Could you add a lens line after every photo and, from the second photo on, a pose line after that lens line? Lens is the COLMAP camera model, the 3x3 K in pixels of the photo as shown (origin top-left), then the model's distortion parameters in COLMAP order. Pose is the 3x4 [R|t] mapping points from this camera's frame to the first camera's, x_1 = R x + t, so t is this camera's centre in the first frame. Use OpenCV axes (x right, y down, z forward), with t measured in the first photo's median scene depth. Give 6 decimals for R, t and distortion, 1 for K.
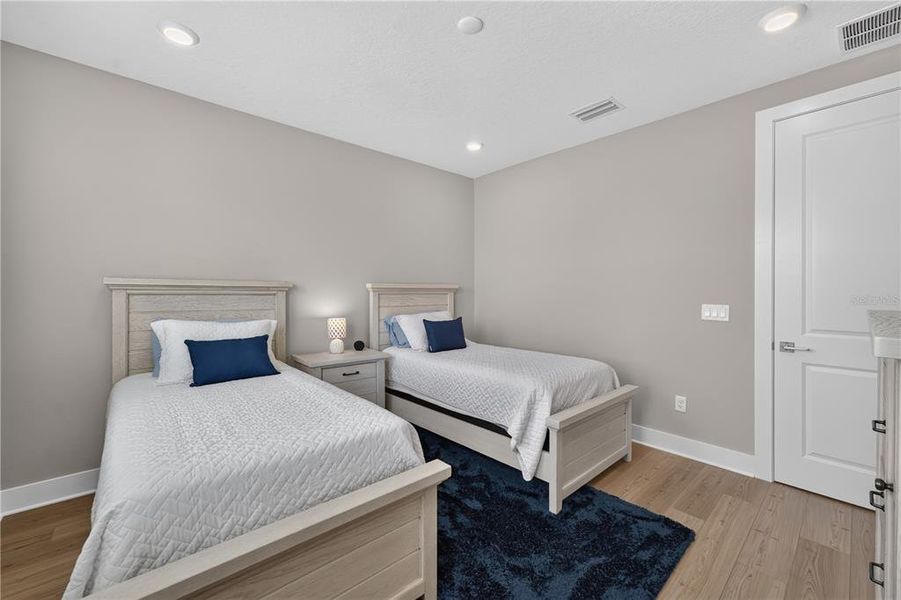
lens RADIAL K [[367.0, 0, 452.2], [0, 367.0, 295.8], [0, 0, 1]] dist [-0.000903, 0.000072]
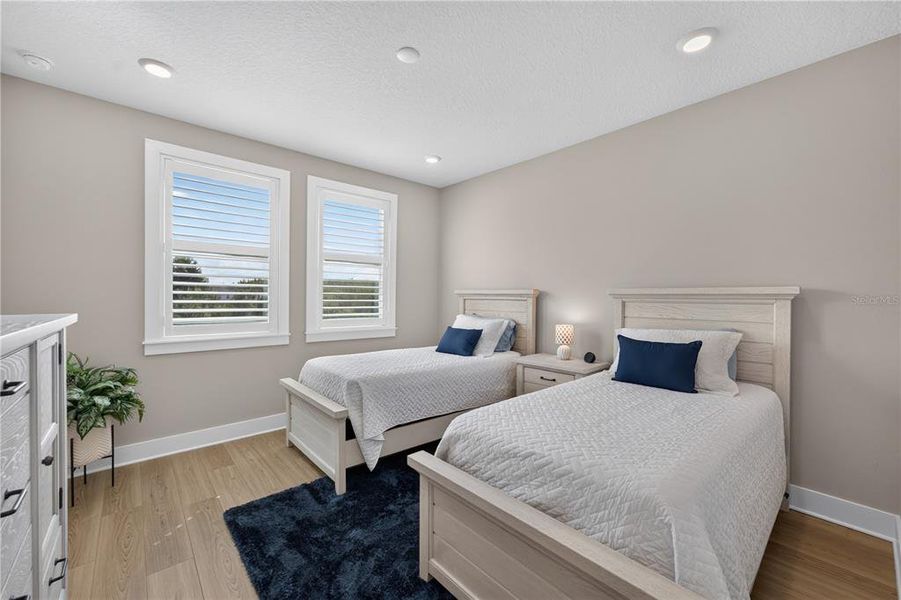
lens RADIAL K [[367.0, 0, 455.8], [0, 367.0, 299.8], [0, 0, 1]] dist [-0.000903, 0.000072]
pose [[0.000244, 0.001688, -0.999999, 0.697475], [-0.019932, 0.999800, 0.001683, -0.001789], [0.999801, 0.019931, 0.000277, 0.701439]]
